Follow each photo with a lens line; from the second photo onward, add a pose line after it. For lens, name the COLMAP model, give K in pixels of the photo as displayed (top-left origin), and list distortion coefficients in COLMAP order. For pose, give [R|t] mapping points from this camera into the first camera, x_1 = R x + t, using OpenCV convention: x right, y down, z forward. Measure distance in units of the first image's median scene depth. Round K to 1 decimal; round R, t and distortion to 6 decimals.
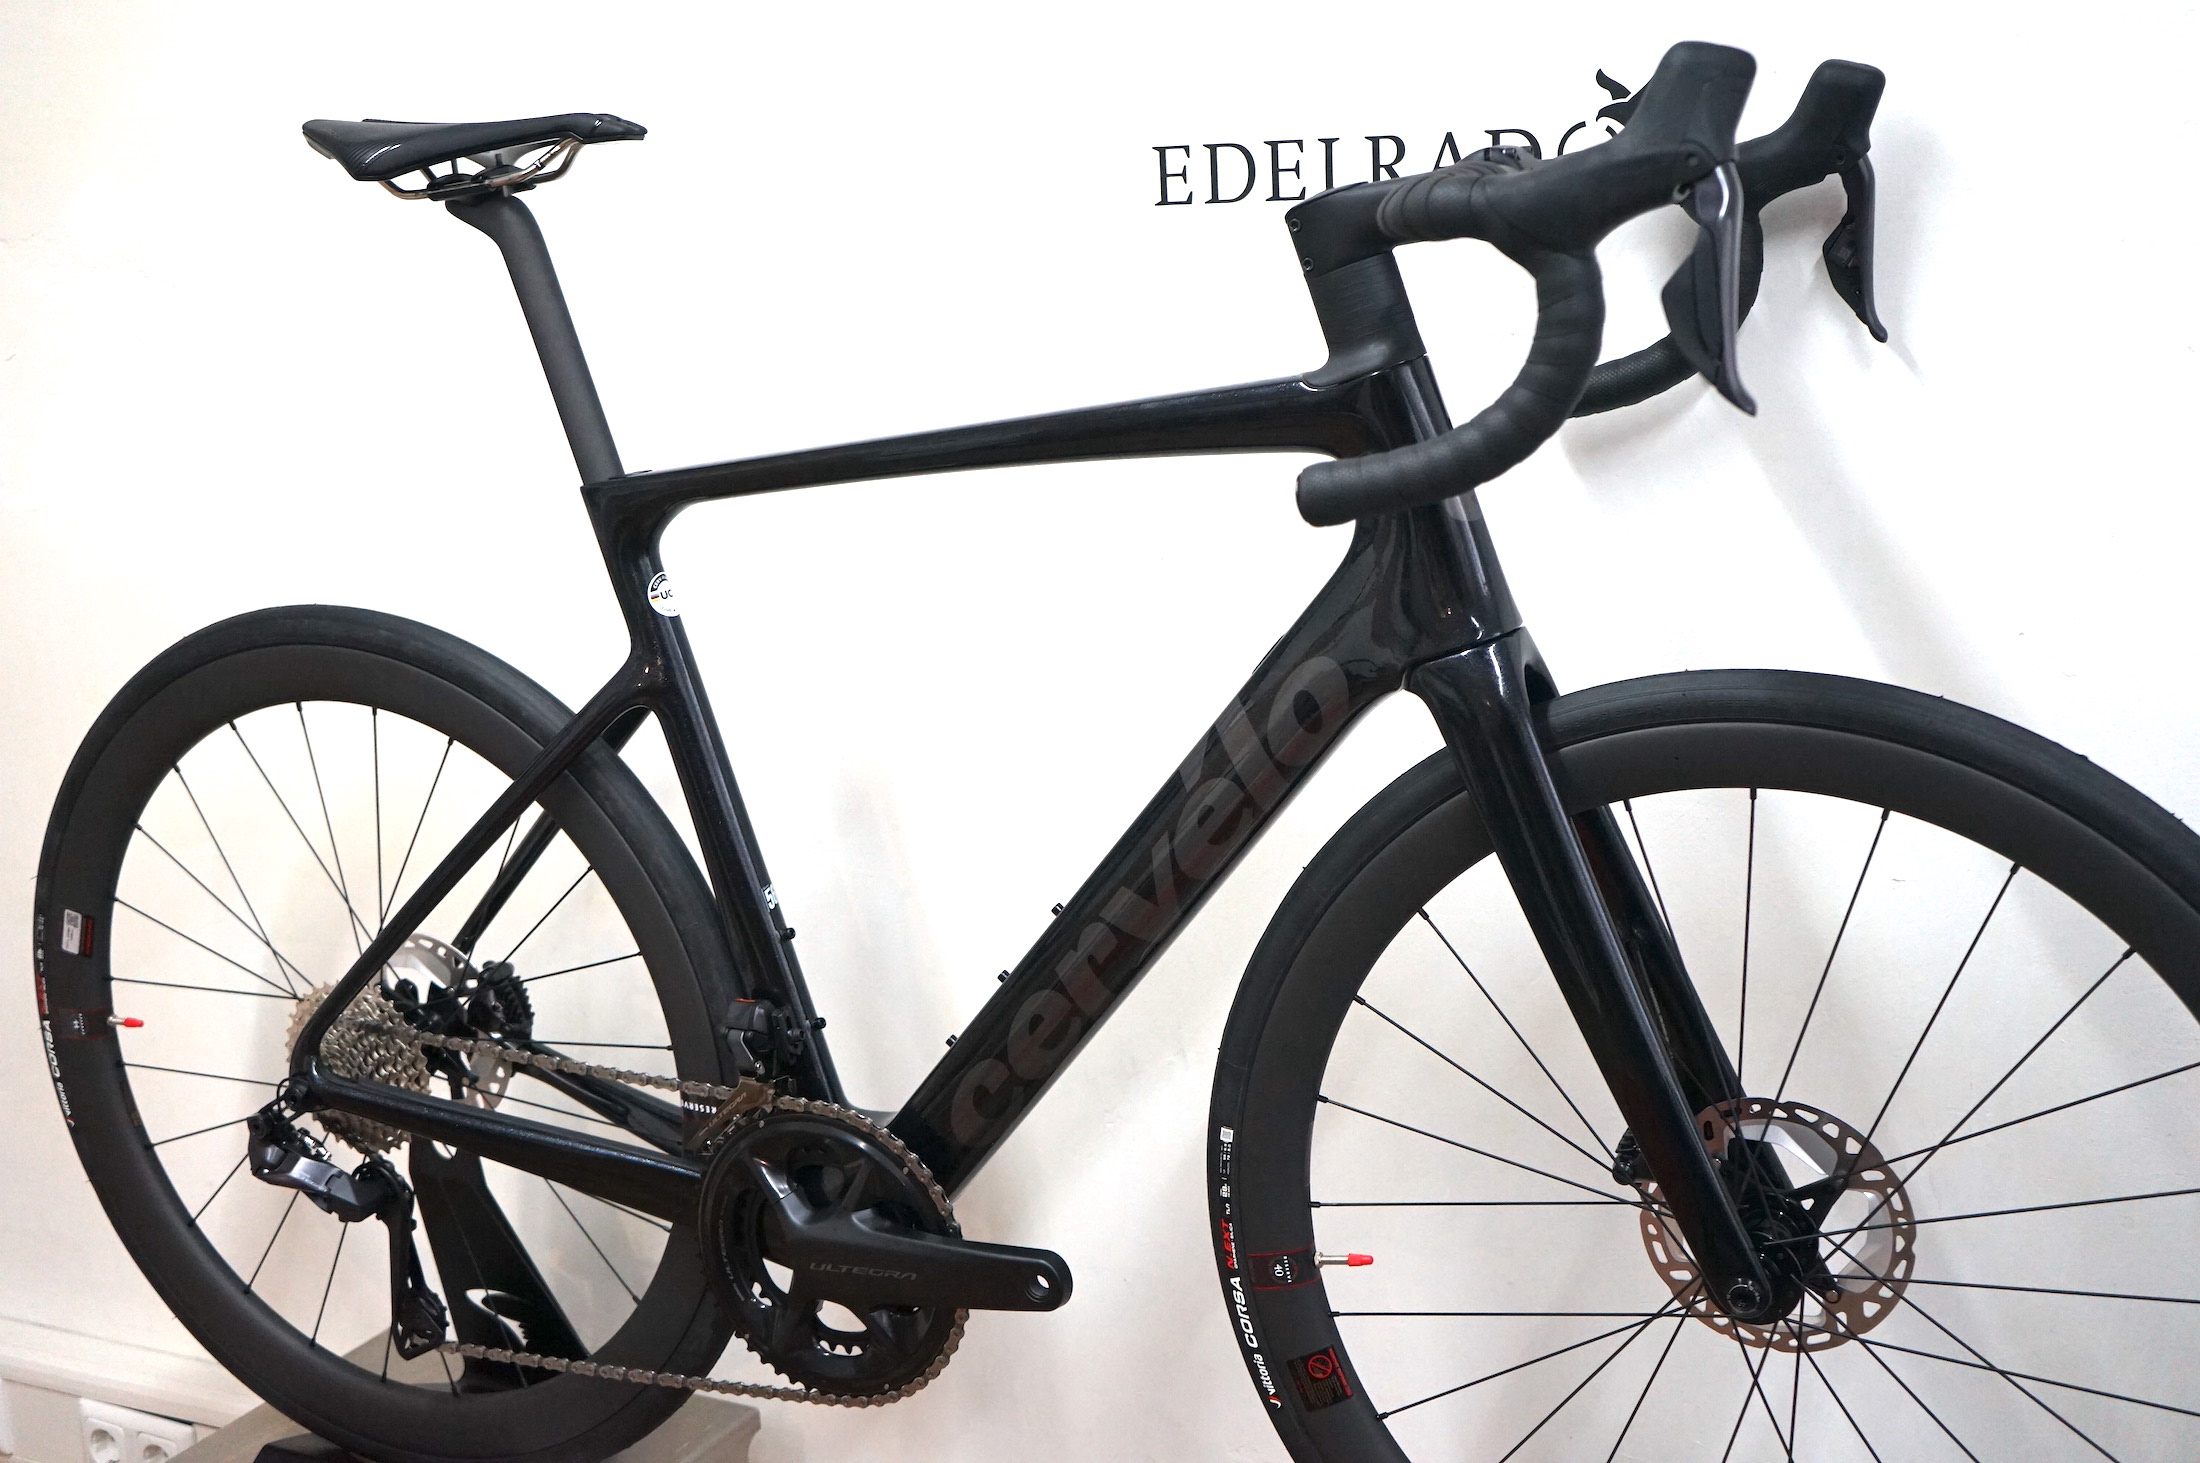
lens RADIAL K [[2571.8, 0, 1112.2], [0, 2571.8, 724.3], [0, 0, 1]] dist [0.032824, 0.000000]
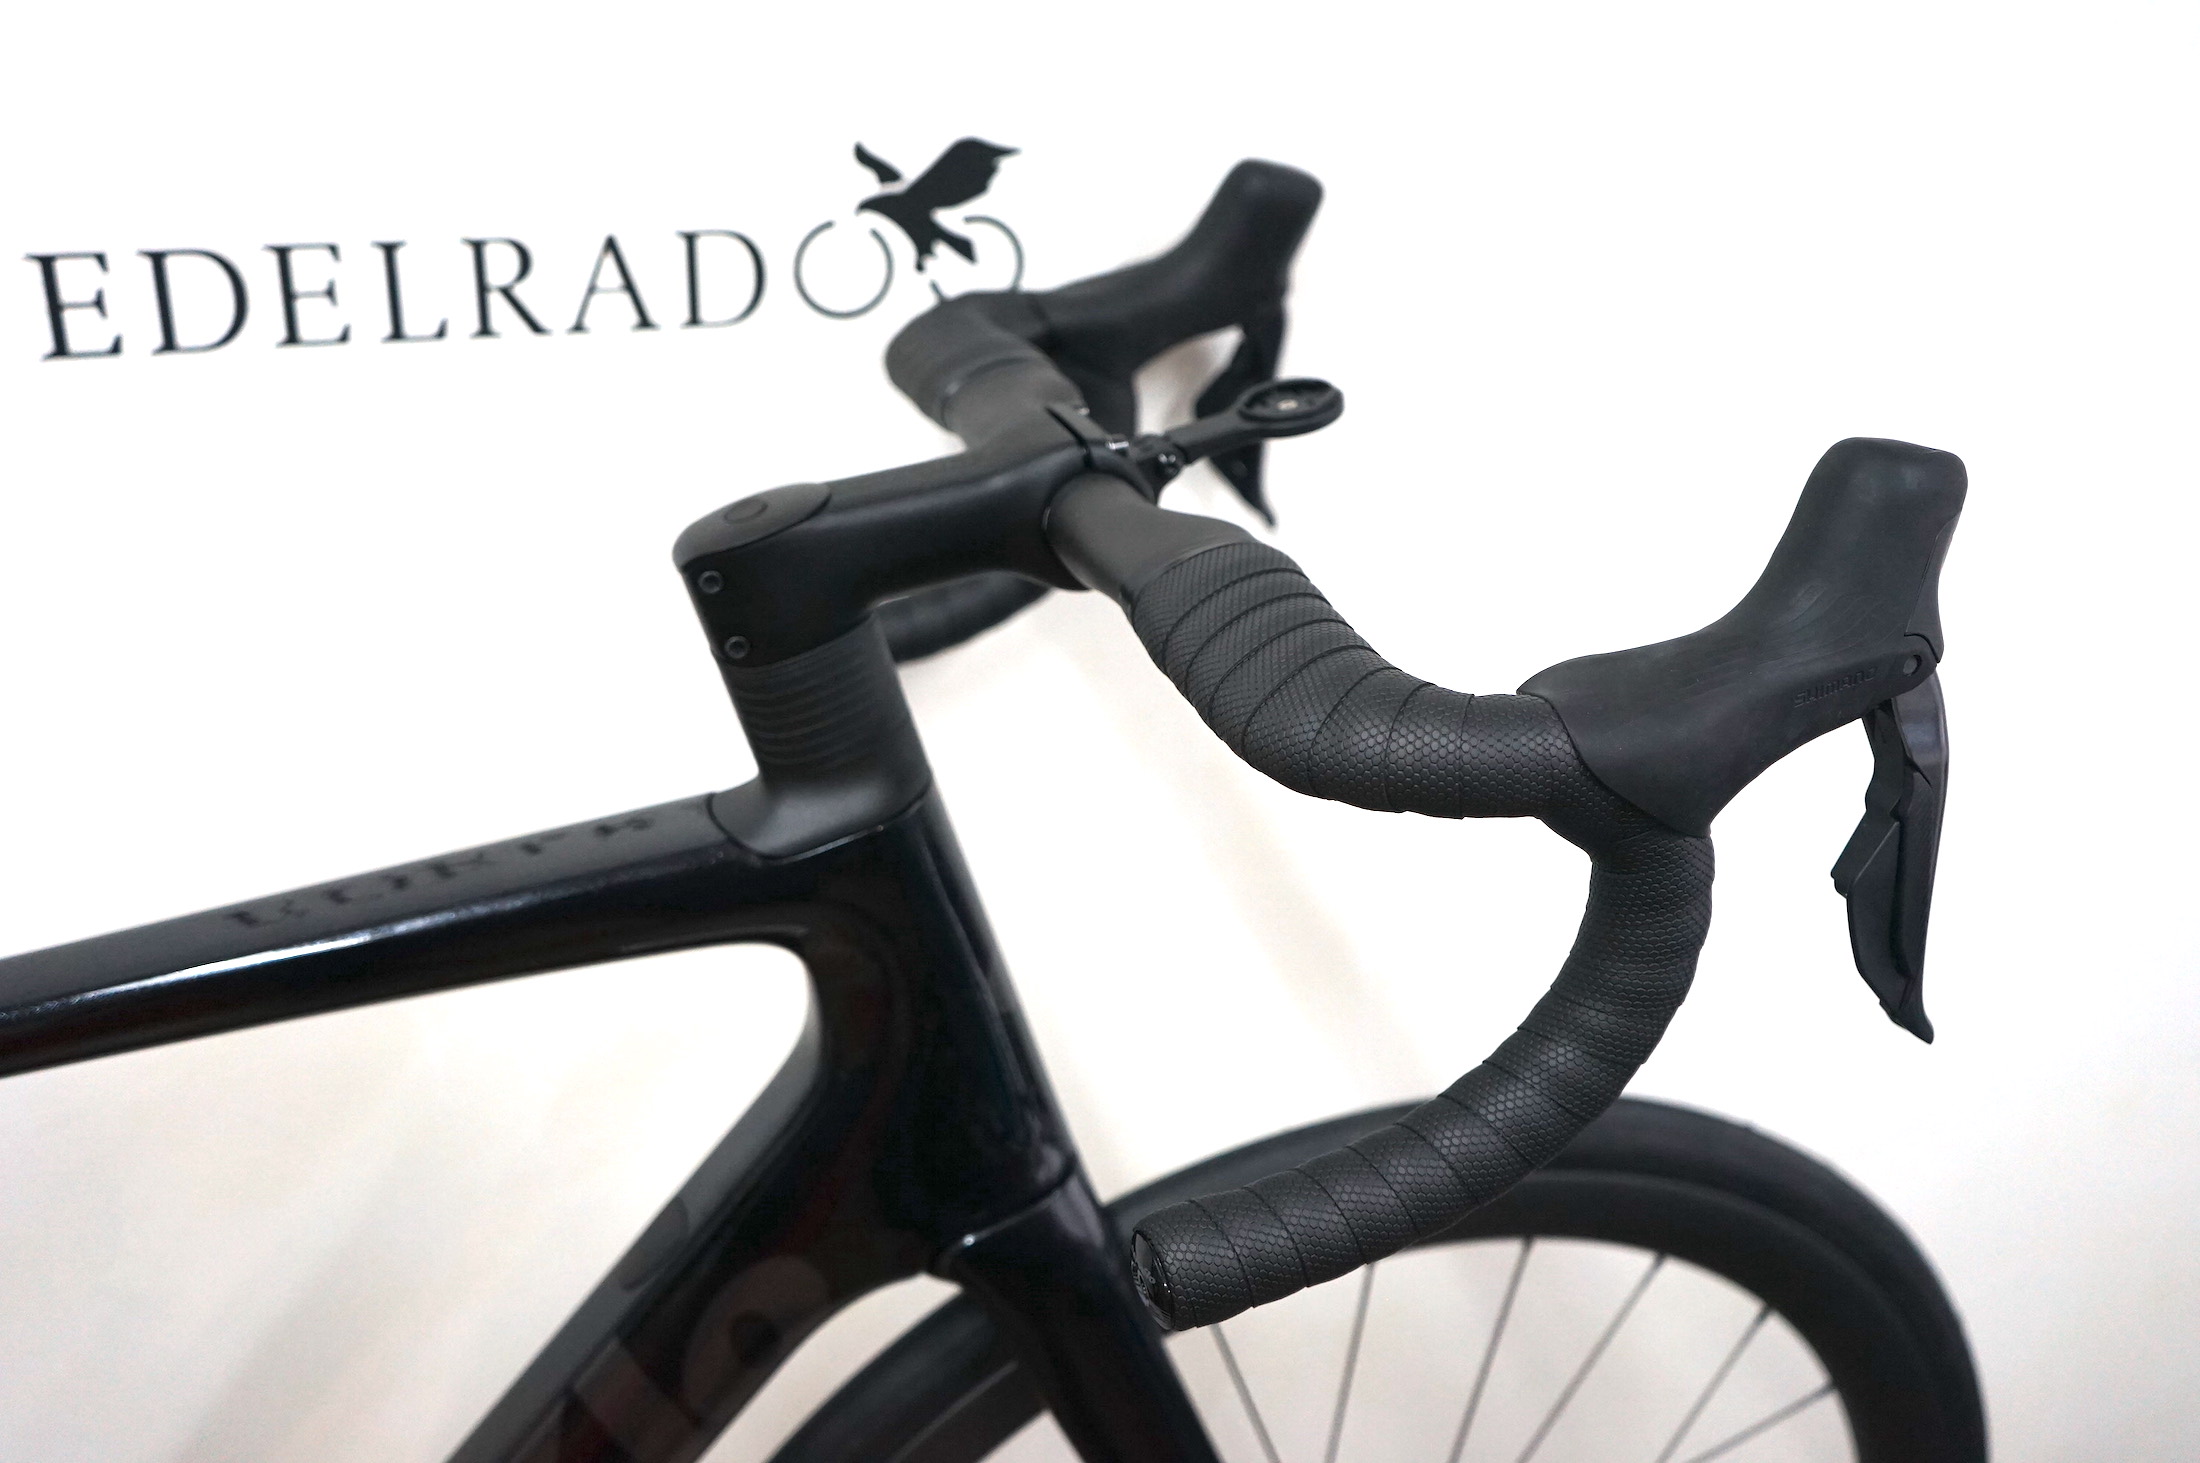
lens RADIAL K [[2327.4, 0, 1100.5], [0, 2327.4, 726.6], [0, 0, 1]] dist [0.012655, 0.000000]
pose [[0.726605, -0.226571, 0.648622, -0.163974], [0.086953, 0.966795, 0.240305, -0.232832], [-0.681531, -0.118207, 0.722179, 0.496123]]
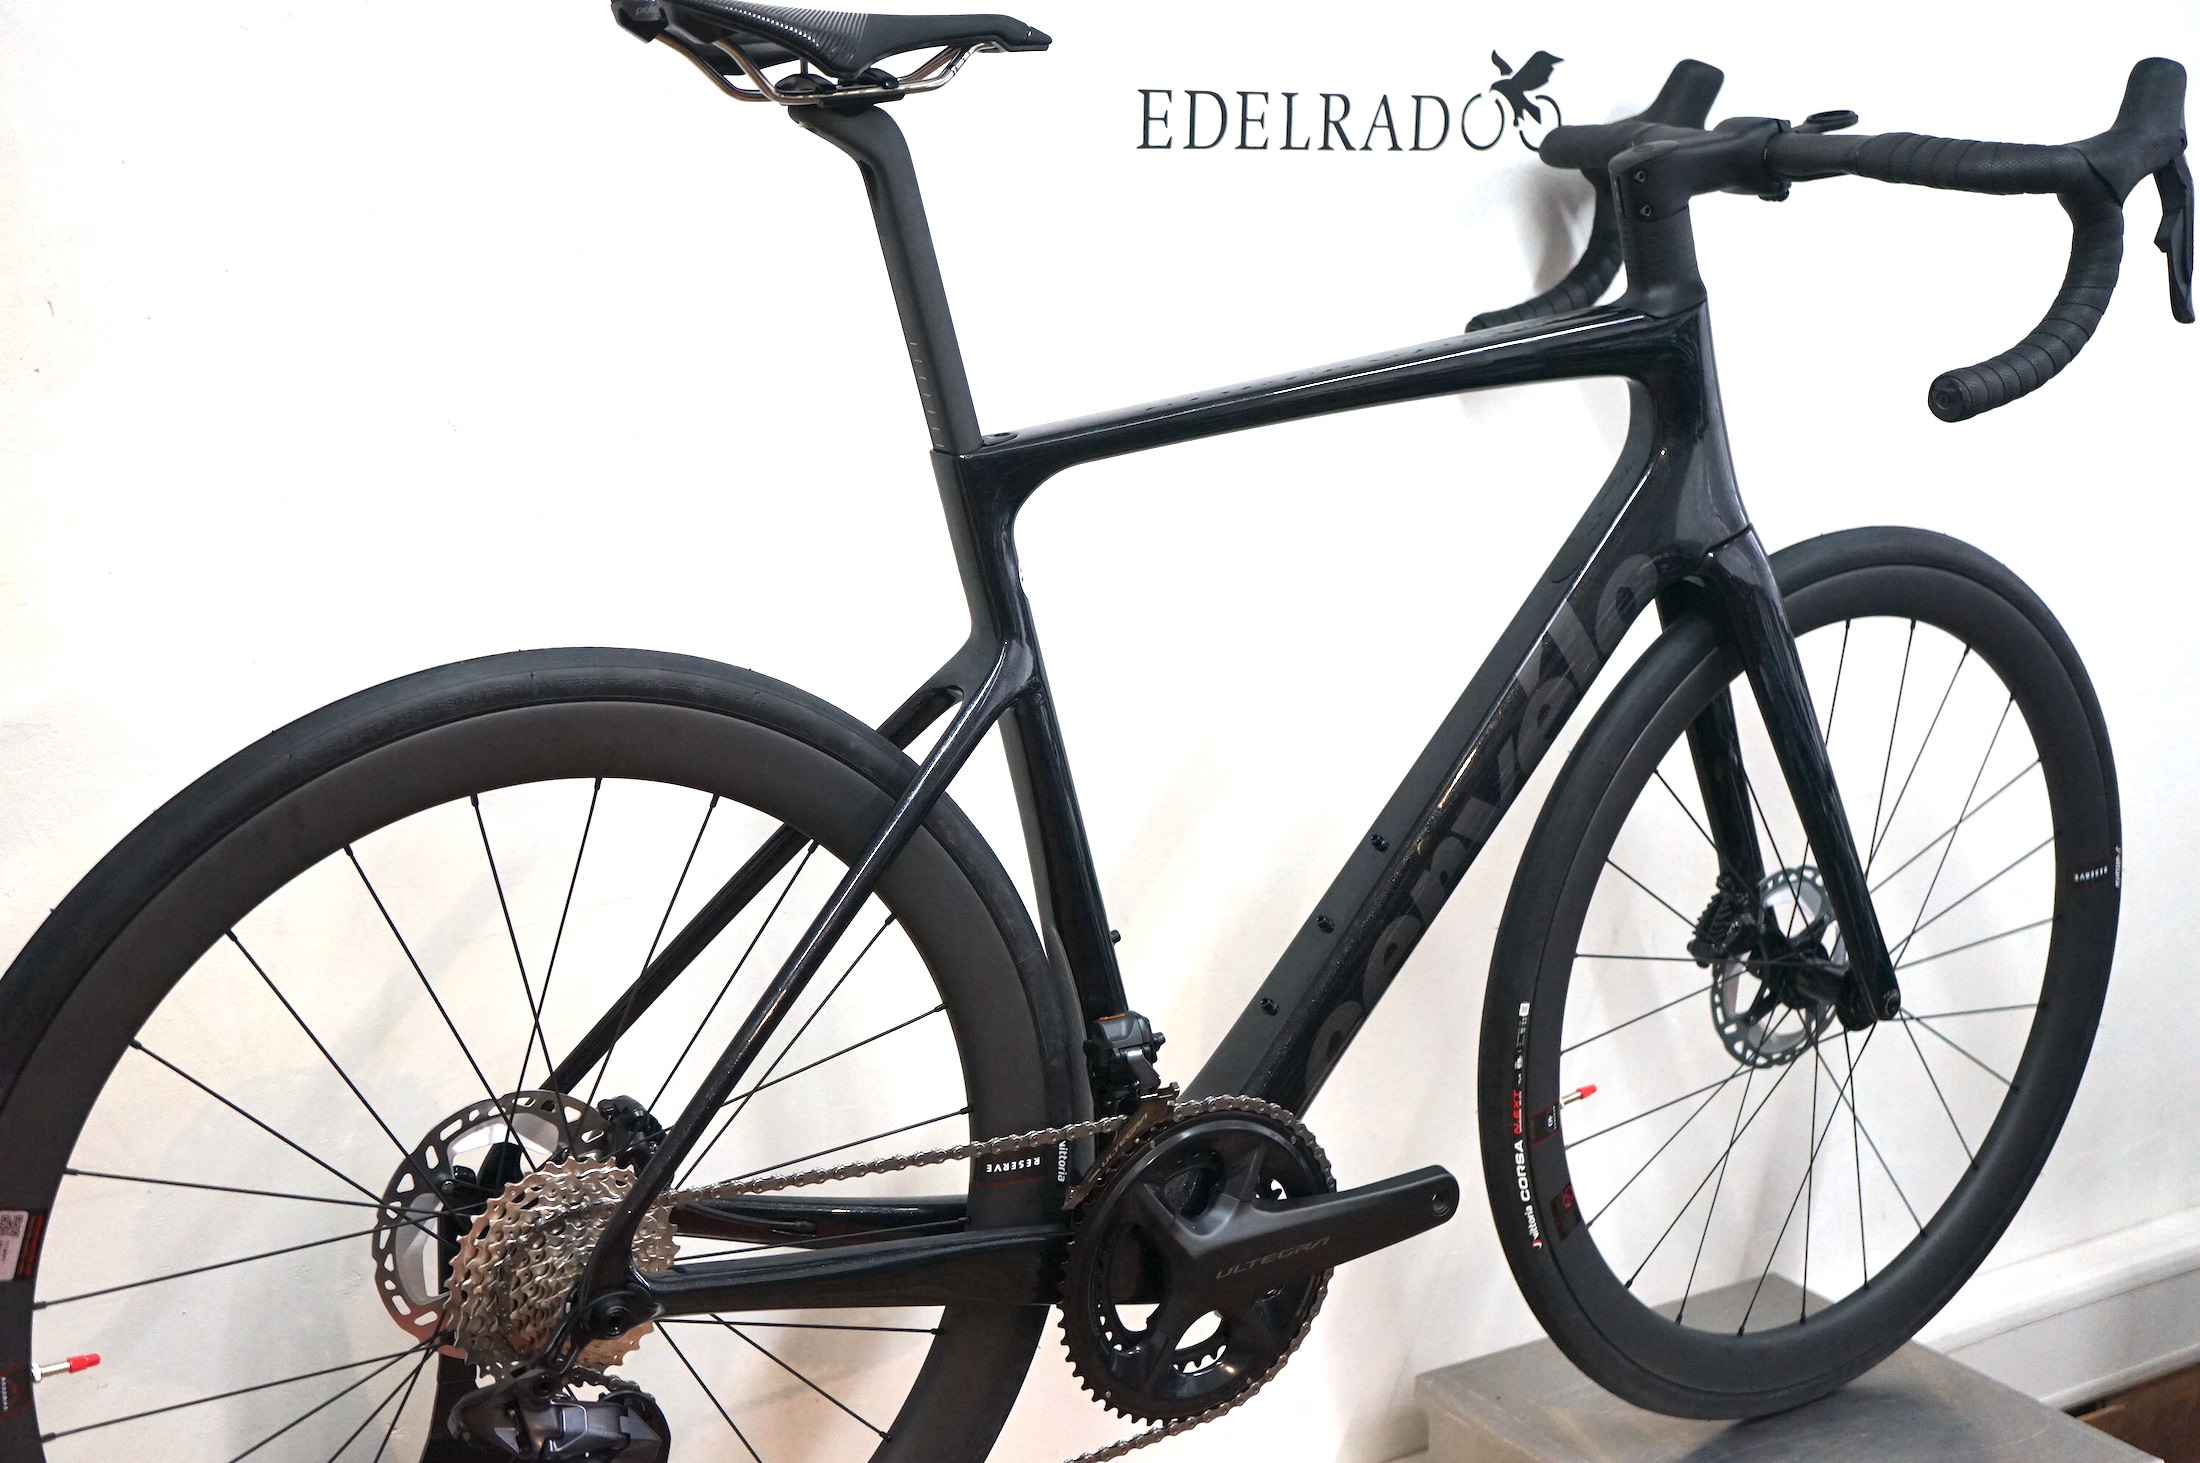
lens RADIAL K [[2836.9, 0, 1103.9], [0, 2836.9, 754.5], [0, 0, 1]] dist [0.004460, 0.000000]
pose [[0.508040, -0.139381, 0.849982, -0.974549], [0.144079, 0.986668, 0.075678, -0.058598], [-0.849198, 0.084017, 0.521348, 0.479391]]
